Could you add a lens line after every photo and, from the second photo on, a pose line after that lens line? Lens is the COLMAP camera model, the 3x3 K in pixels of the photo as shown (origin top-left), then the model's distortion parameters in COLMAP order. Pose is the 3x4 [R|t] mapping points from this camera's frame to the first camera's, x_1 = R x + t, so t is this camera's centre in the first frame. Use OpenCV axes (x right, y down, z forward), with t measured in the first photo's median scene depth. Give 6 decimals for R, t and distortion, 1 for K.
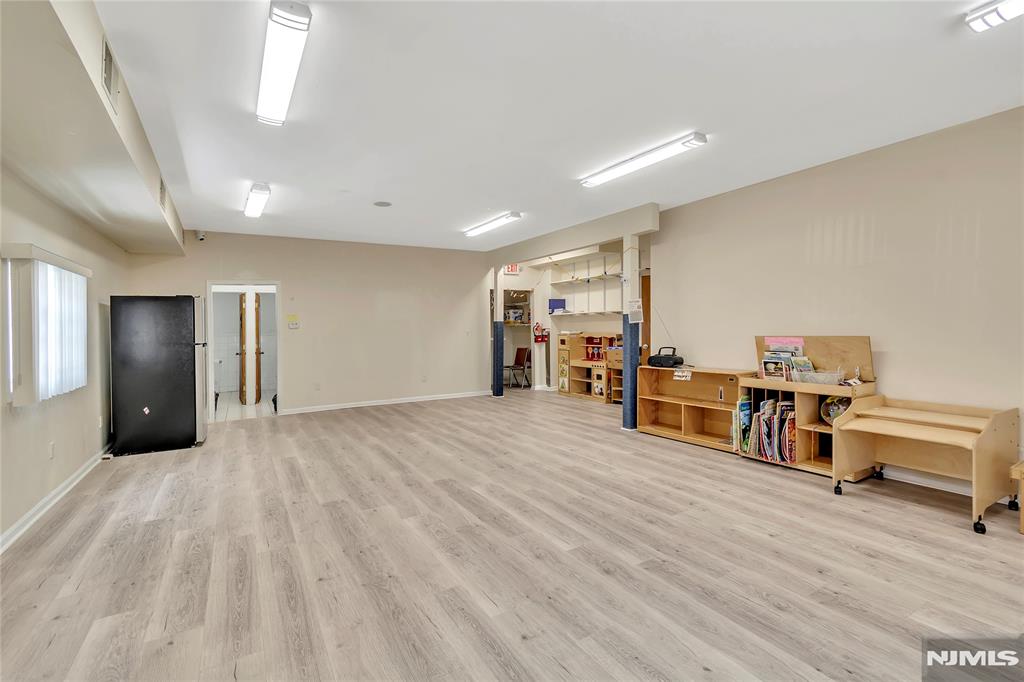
lens RADIAL K [[465.0, 0, 508.9], [0, 465.0, 335.4], [0, 0, 1]] dist [0.012187, -0.002989]
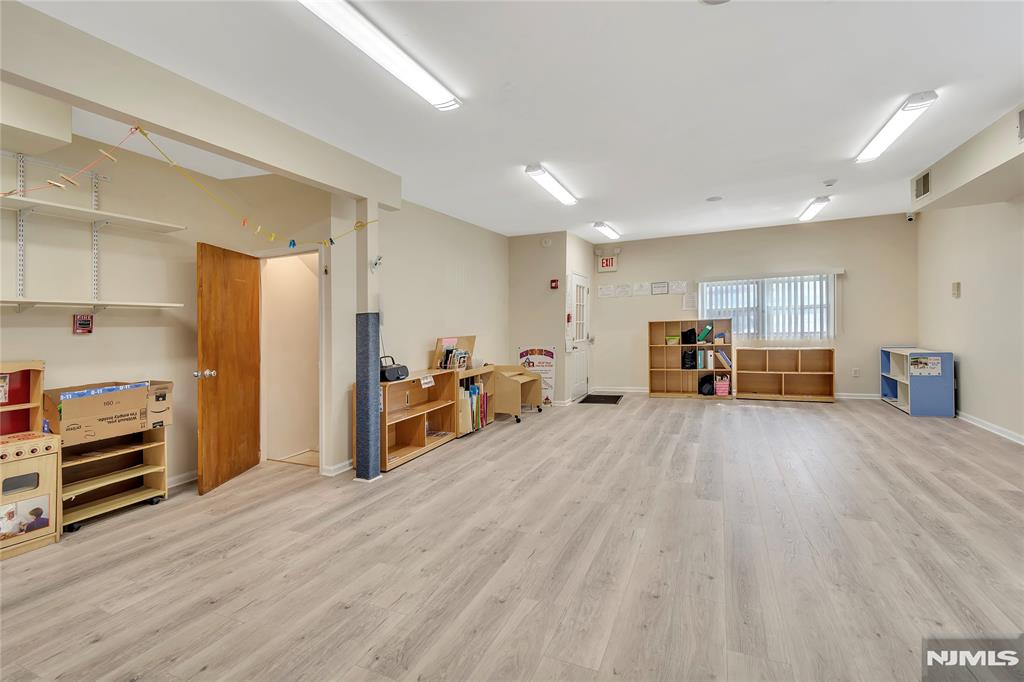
lens RADIAL K [[465.0, 0, 505.8], [0, 465.0, 334.4], [0, 0, 1]] dist [0.012187, -0.002989]
pose [[-0.575518, 0.019126, 0.817566, -0.603134], [0.052775, 0.998511, 0.013791, -0.019894], [-0.816085, 0.051084, -0.575670, 1.690084]]
